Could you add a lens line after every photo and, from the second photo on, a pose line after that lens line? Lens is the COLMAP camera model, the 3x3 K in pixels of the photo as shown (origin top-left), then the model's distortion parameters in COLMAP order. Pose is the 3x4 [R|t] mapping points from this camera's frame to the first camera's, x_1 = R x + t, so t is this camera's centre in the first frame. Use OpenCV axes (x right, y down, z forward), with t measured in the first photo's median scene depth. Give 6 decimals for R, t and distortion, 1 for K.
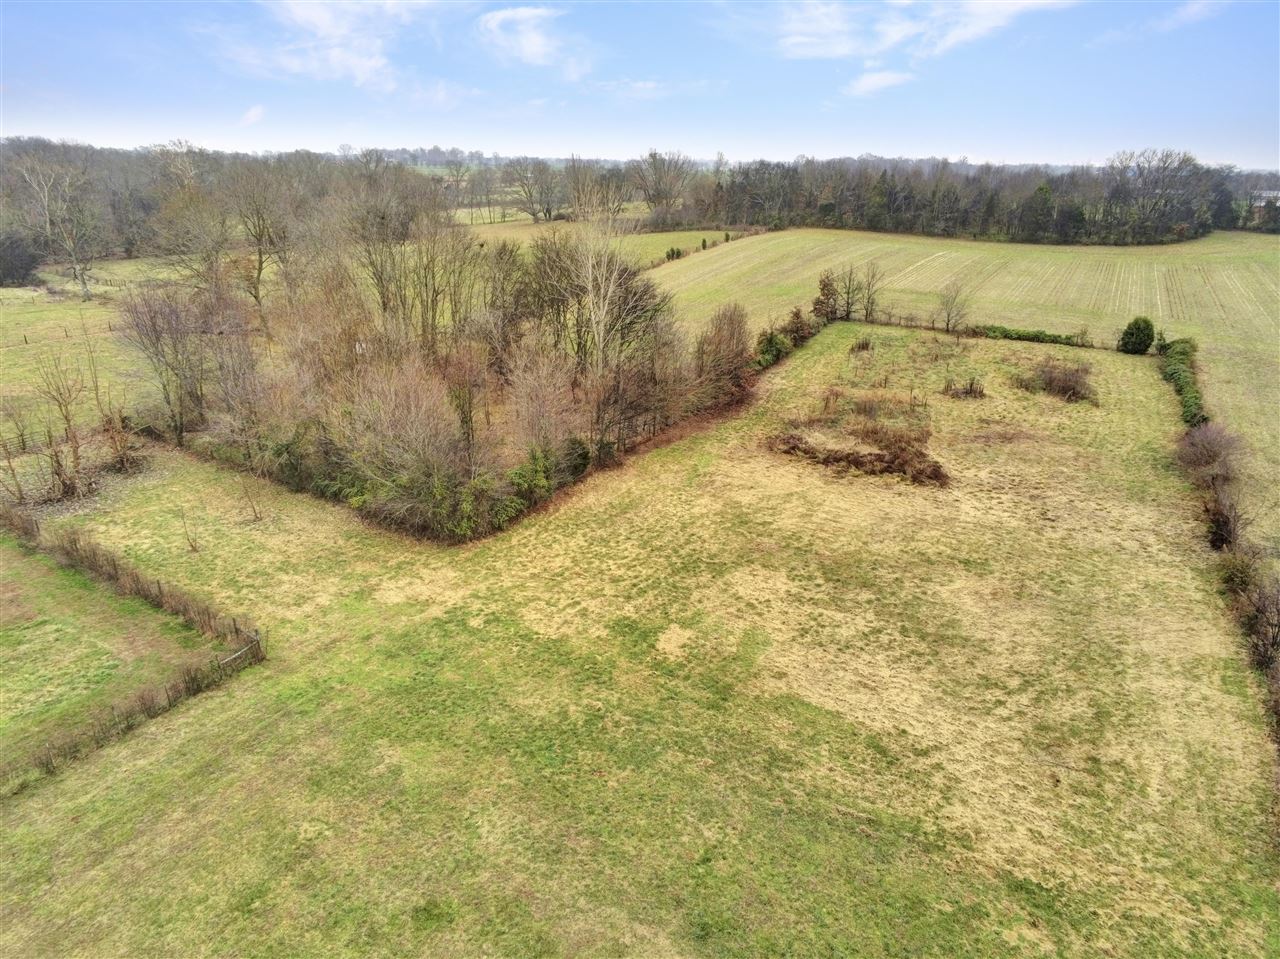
lens RADIAL K [[832.7, 0, 638.5], [0, 832.7, 472.3], [0, 0, 1]] dist [-0.003817, 0.001800]
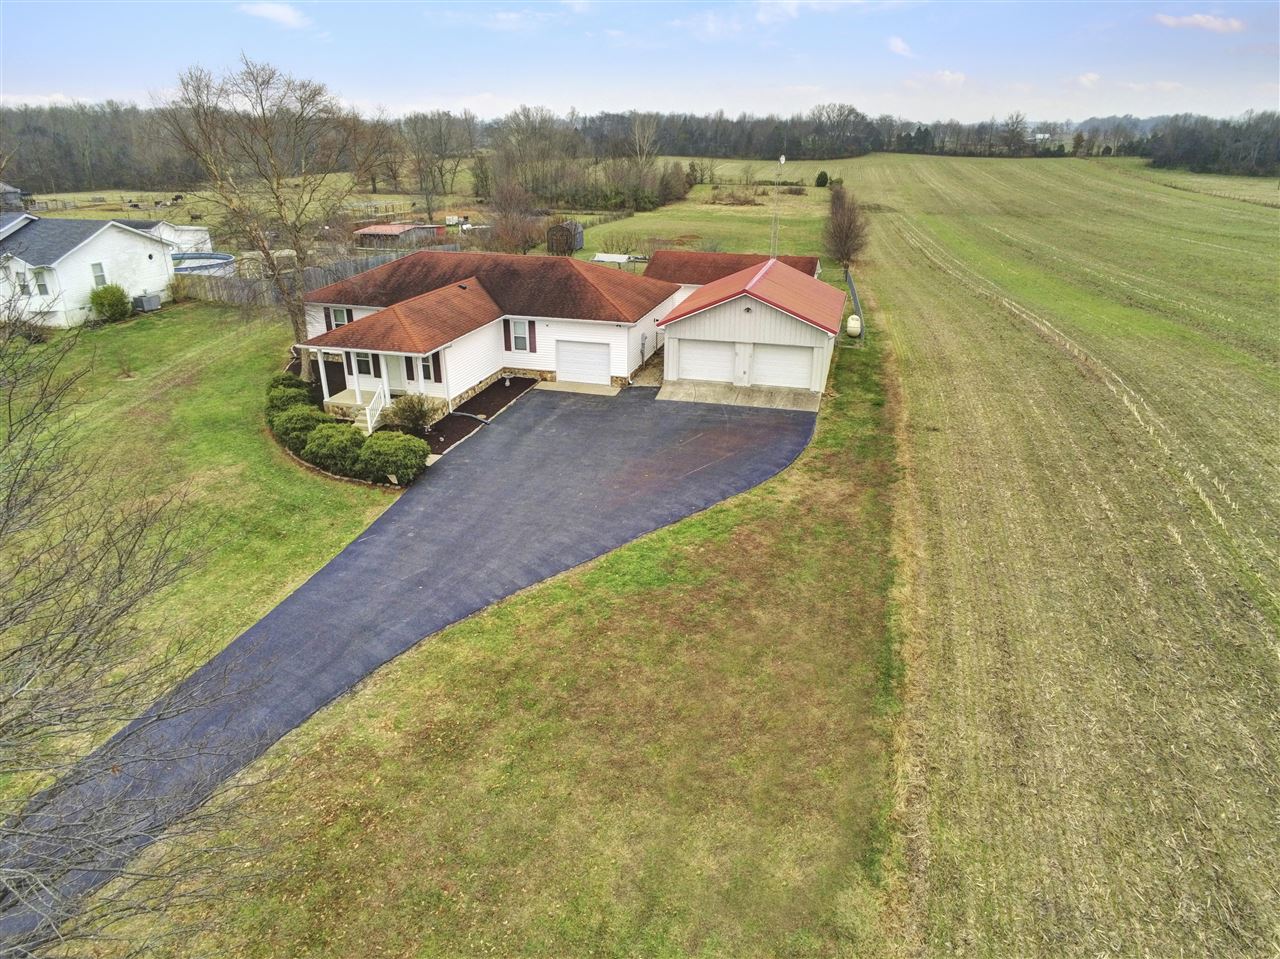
lens RADIAL K [[832.7, 0, 643.3], [0, 832.7, 482.1], [0, 0, 1]] dist [-0.003817, 0.001800]
pose [[0.958101, -0.120090, 0.260041, -0.310229], [0.106779, 0.992171, 0.064776, 0.243052], [-0.265784, -0.034295, 0.963422, -0.599559]]
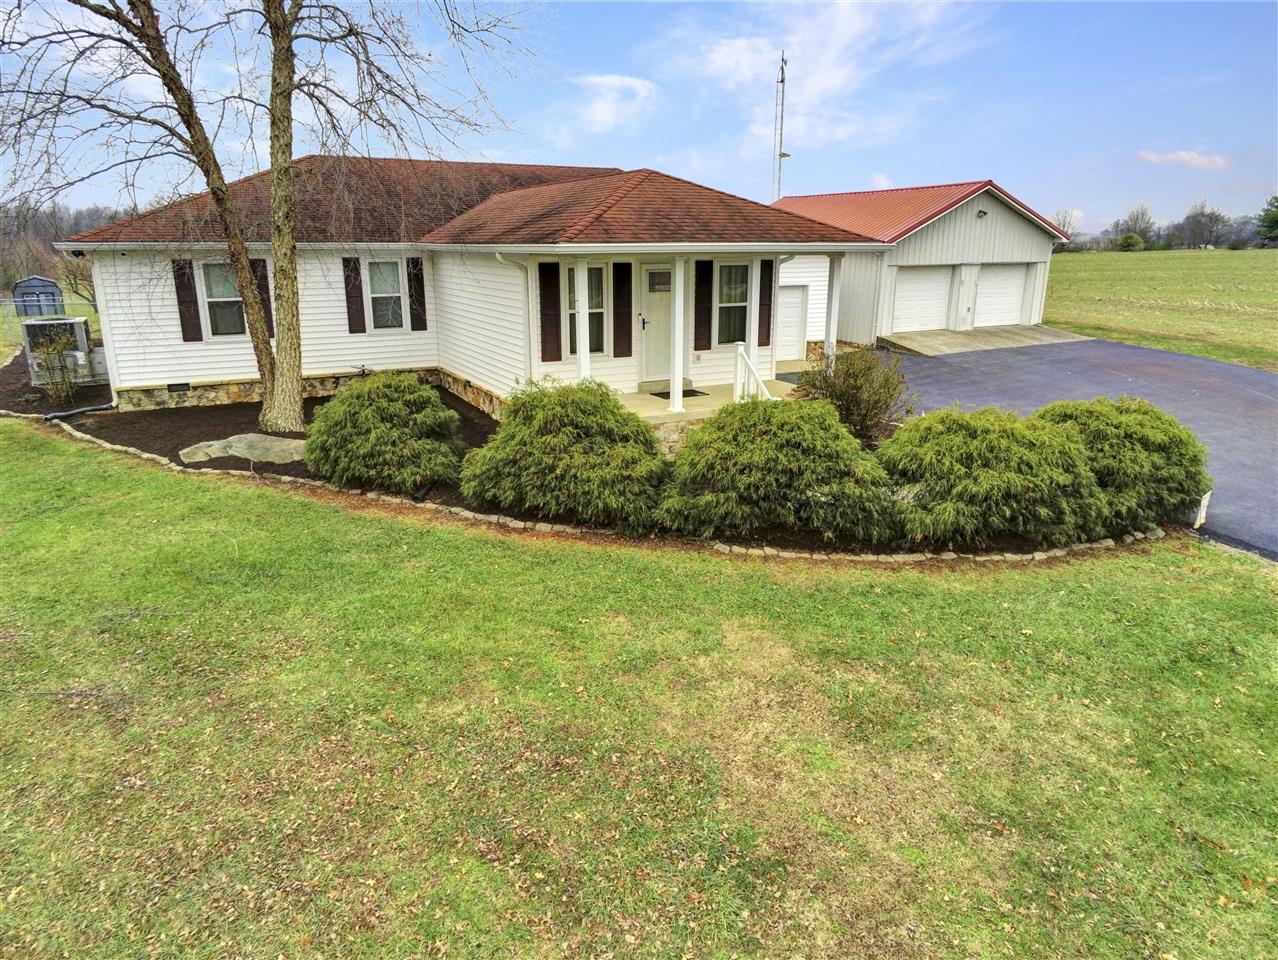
lens RADIAL K [[831.4, 0, 641.8], [0, 831.4, 479.4], [0, 0, 1]] dist [-0.003817, 0.001800]
pose [[0.498554, -0.251021, 0.829718, -0.374449], [0.307509, 0.946120, 0.101463, 0.229639], [-0.810483, 0.204561, 0.548883, -0.451123]]
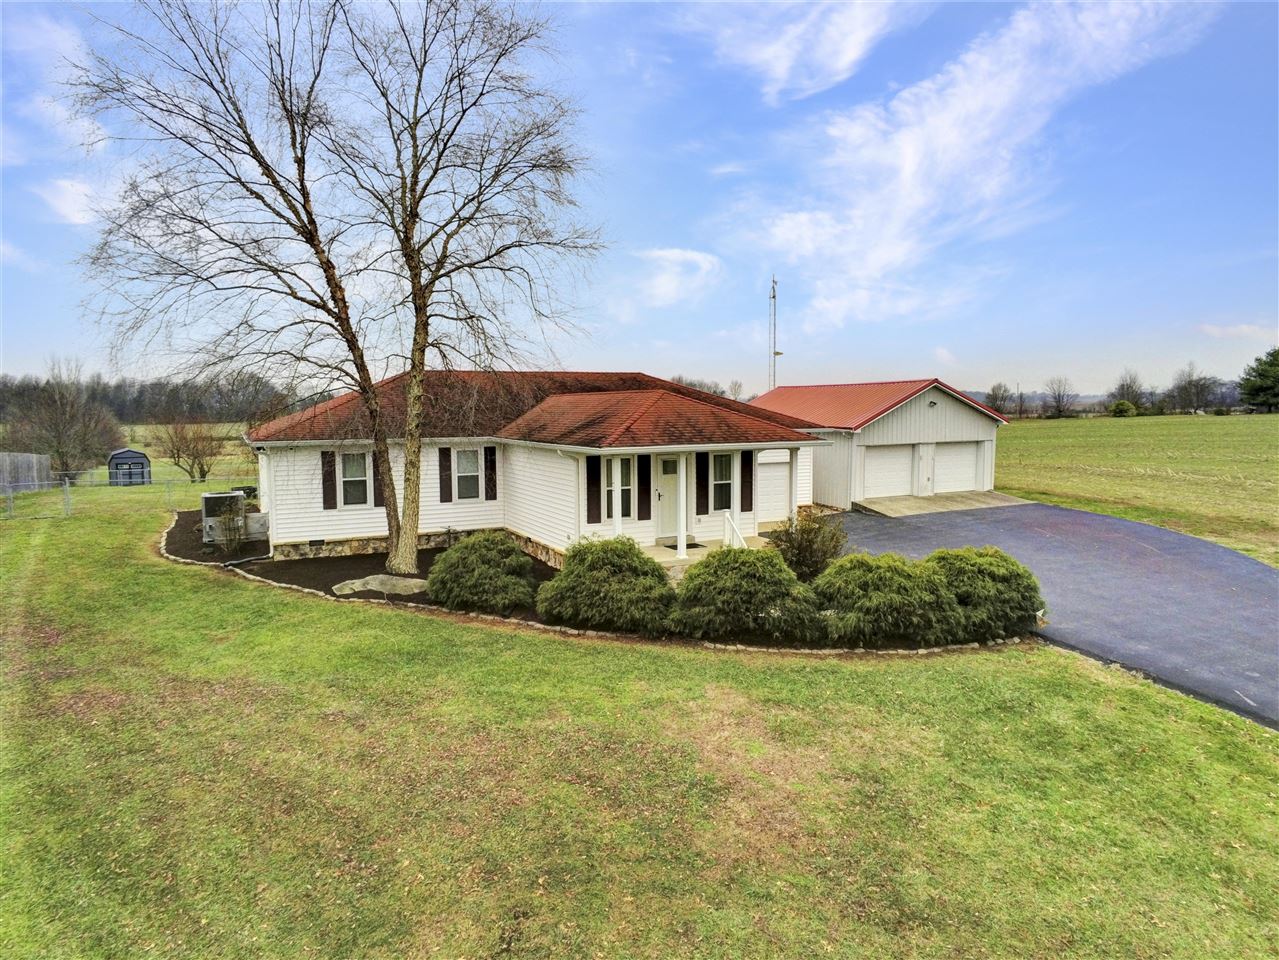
lens RADIAL K [[832.0, 0, 638.5], [0, 832.0, 471.4], [0, 0, 1]] dist [-0.003817, 0.001800]
pose [[0.525018, -0.083213, 0.847013, -0.397060], [0.309478, 0.945748, -0.098915, 0.230548], [-0.792830, 0.314064, 0.522288, -0.465685]]
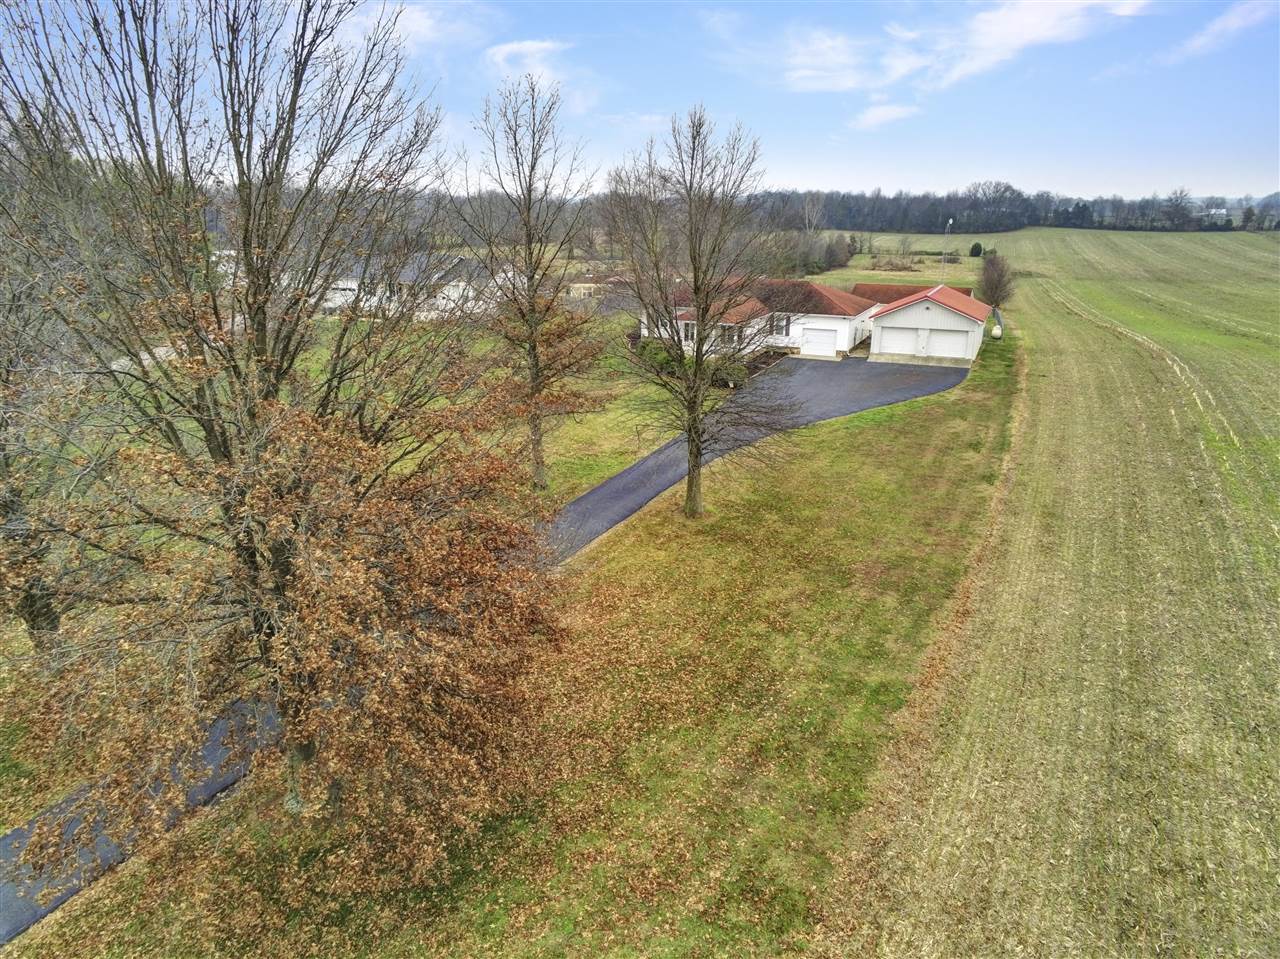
lens RADIAL K [[832.7, 0, 638.3], [0, 832.7, 479.3], [0, 0, 1]] dist [-0.003817, 0.001800]
pose [[0.993181, -0.048823, 0.105867, -0.373551], [0.052557, 0.998080, -0.032771, 0.284971], [-0.104064, 0.038111, 0.993840, -0.711703]]
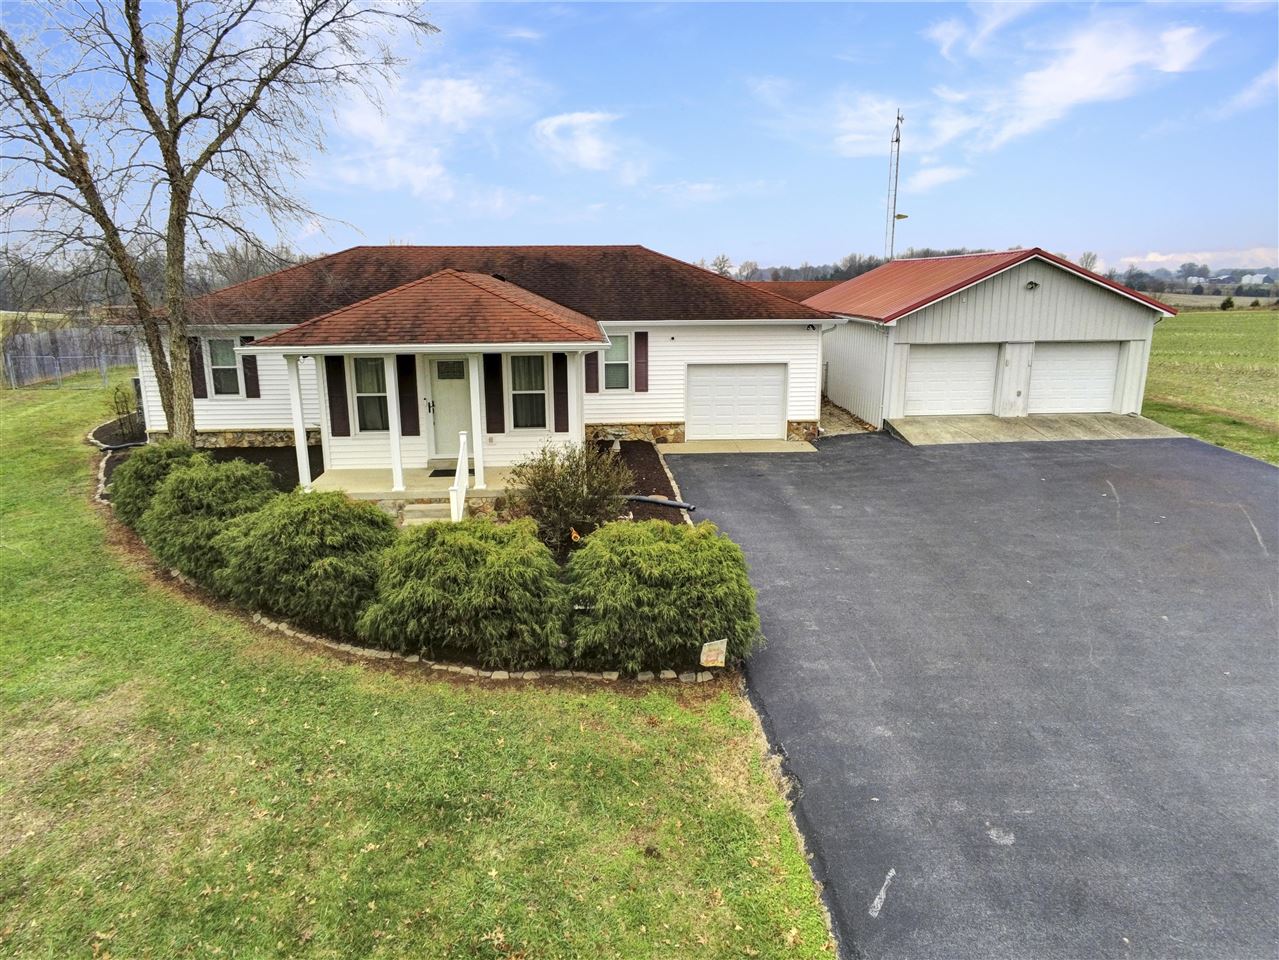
lens RADIAL K [[832.0, 0, 642.4], [0, 832.0, 479.5], [0, 0, 1]] dist [-0.003817, 0.001800]
pose [[0.806922, -0.151430, 0.570916, -0.342834], [0.219525, 0.974227, -0.051869, 0.239208], [-0.548347, 0.167184, 0.819368, -0.488258]]
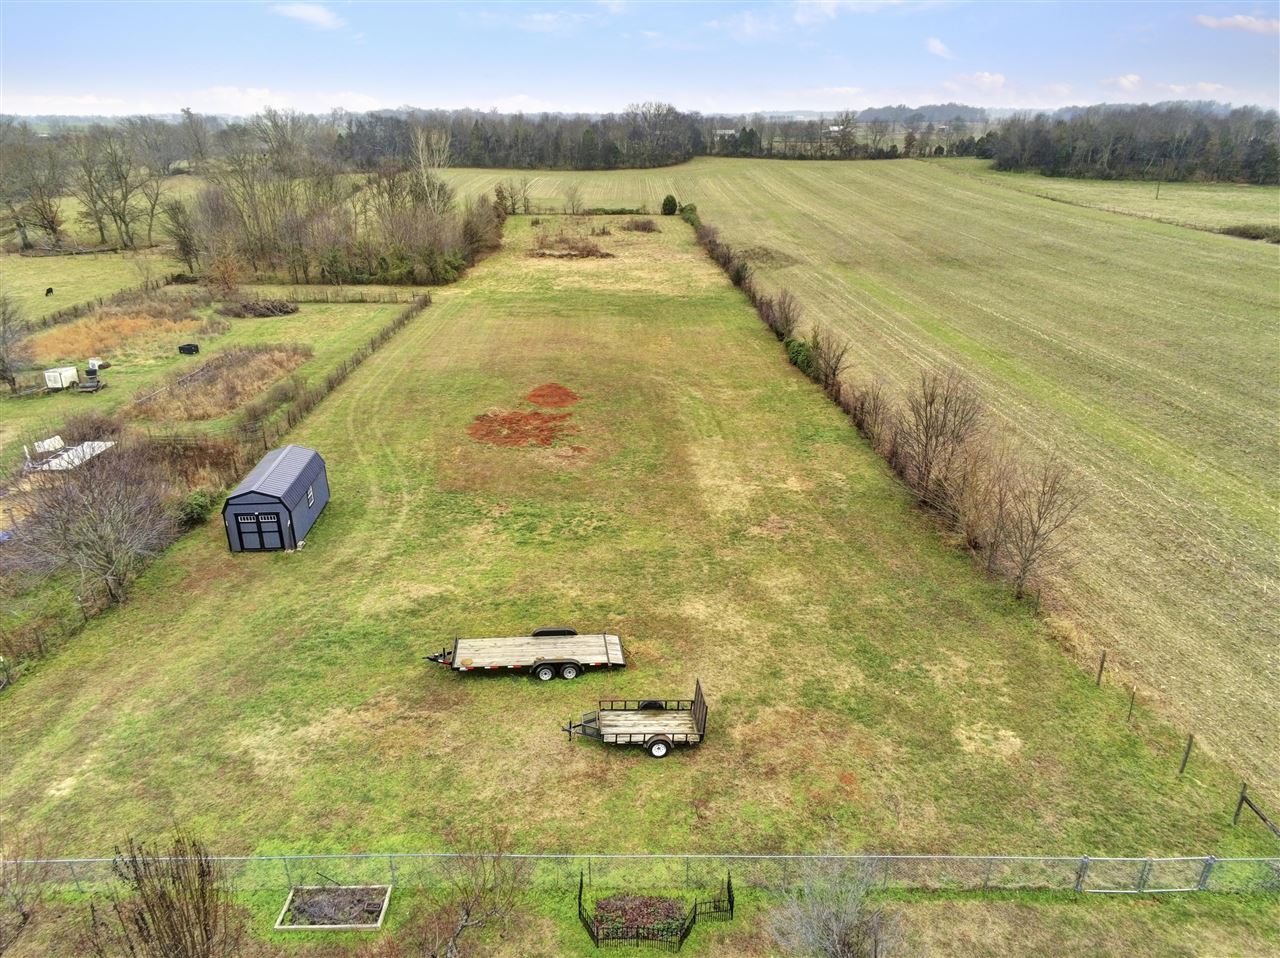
lens RADIAL K [[832.7, 0, 640.1], [0, 832.7, 484.9], [0, 0, 1]] dist [-0.003817, 0.001800]
pose [[0.865008, -0.218720, 0.451578, -0.221581], [0.189874, 0.975751, 0.108892, 0.116267], [-0.464444, -0.008450, 0.885562, -0.319881]]
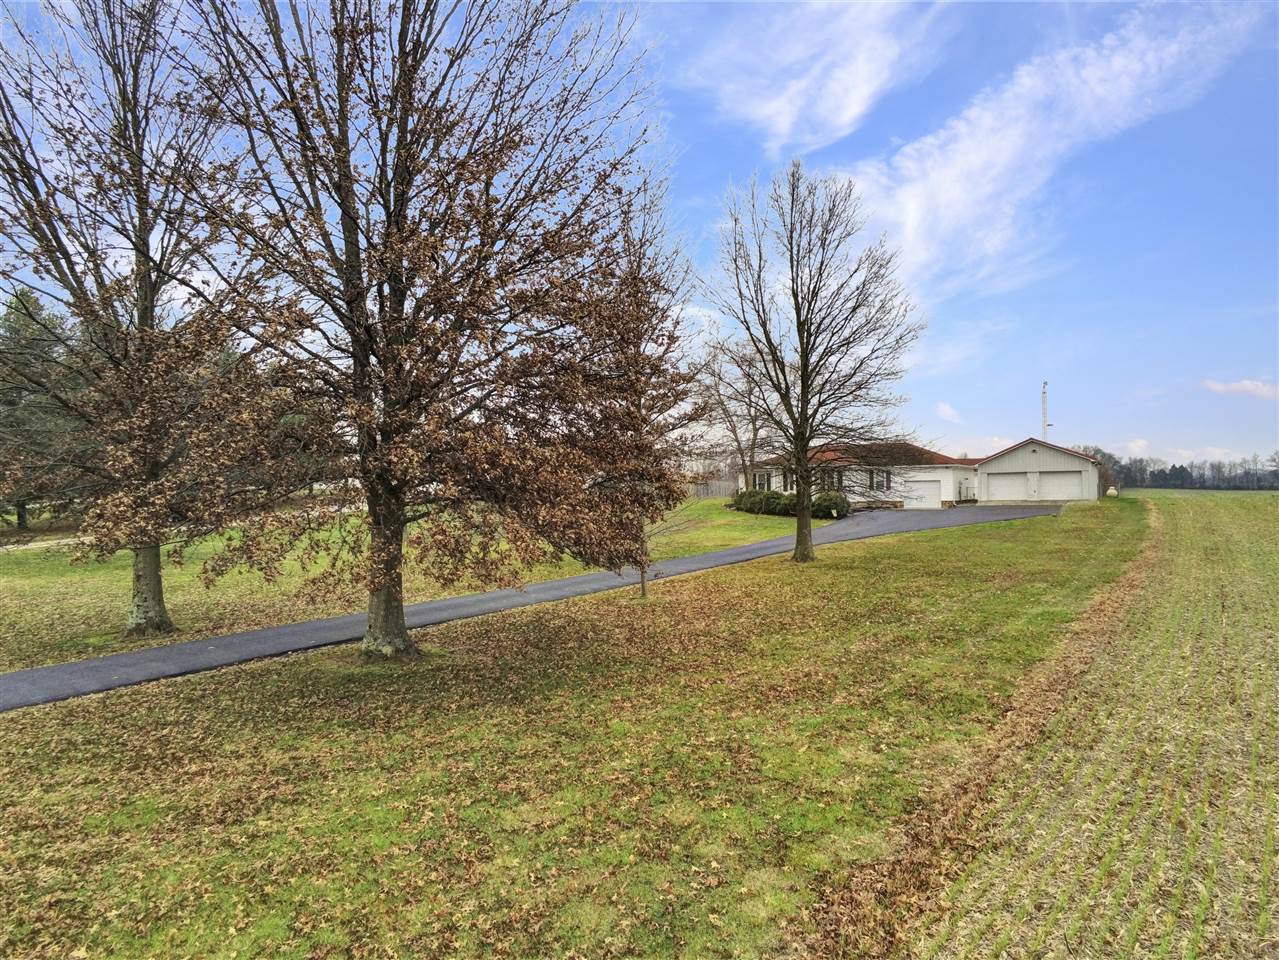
lens RADIAL K [[832.0, 0, 640.5], [0, 832.0, 475.4], [0, 0, 1]] dist [-0.003817, 0.001800]
pose [[0.999633, -0.024762, 0.010991, -0.377558], [0.027069, 0.929471, -0.367901, 0.330628], [-0.001106, 0.368064, 0.929800, -0.697071]]
